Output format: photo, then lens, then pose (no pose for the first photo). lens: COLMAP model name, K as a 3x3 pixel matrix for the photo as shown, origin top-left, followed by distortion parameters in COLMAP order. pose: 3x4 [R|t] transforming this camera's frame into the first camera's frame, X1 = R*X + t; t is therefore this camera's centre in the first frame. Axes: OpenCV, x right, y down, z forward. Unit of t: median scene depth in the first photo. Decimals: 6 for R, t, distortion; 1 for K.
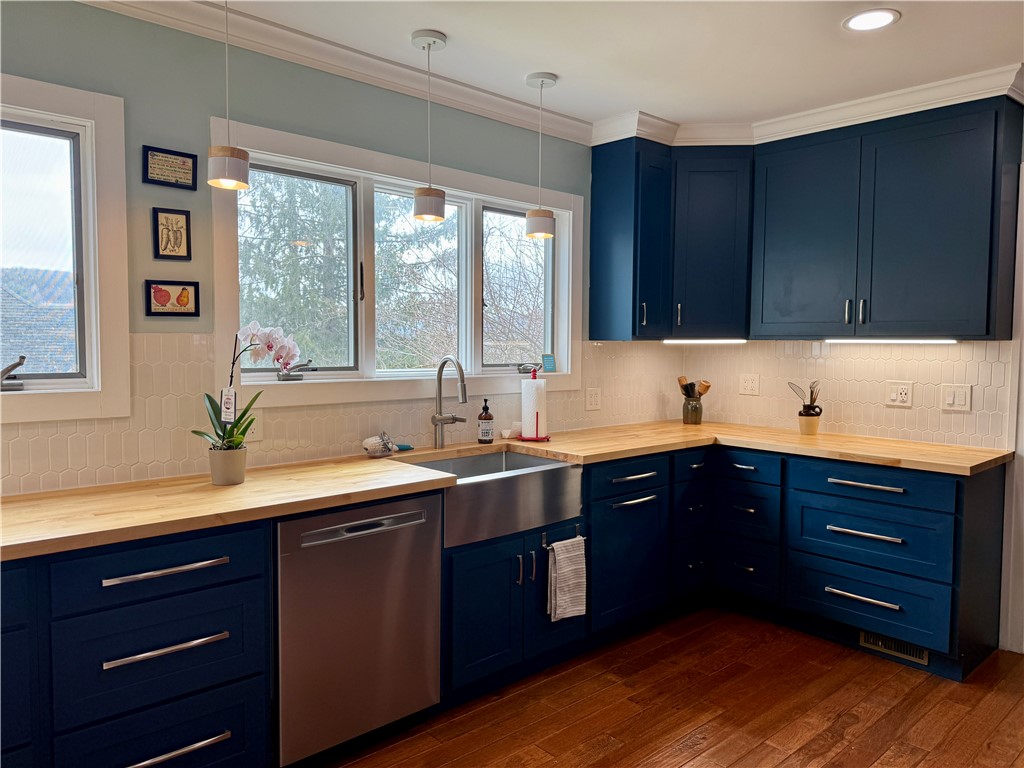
lens RADIAL K [[725.6, 0, 507.1], [0, 725.6, 381.6], [0, 0, 1]] dist [0.025232, -0.022982]
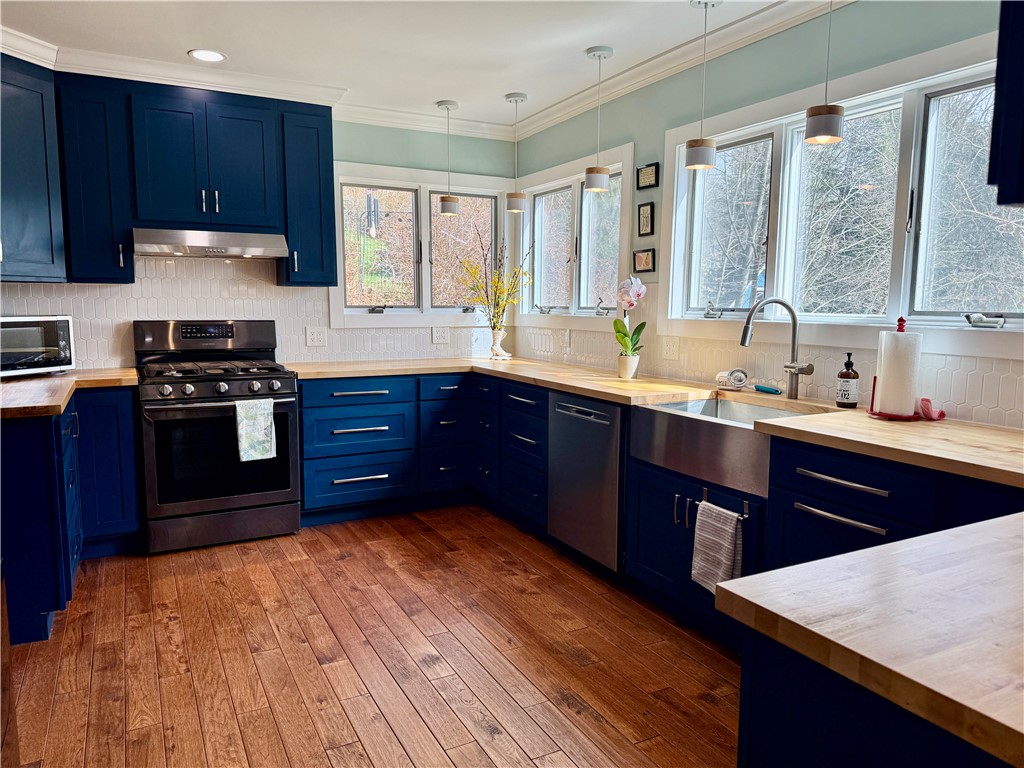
lens RADIAL K [[725.6, 0, 511.5], [0, 725.6, 386.7], [0, 0, 1]] dist [0.025232, -0.022982]
pose [[-0.245313, 0.112337, -0.962913, 1.044888], [-0.049247, 0.990537, 0.128106, -0.029776], [0.968192, 0.078846, -0.237460, 1.017846]]
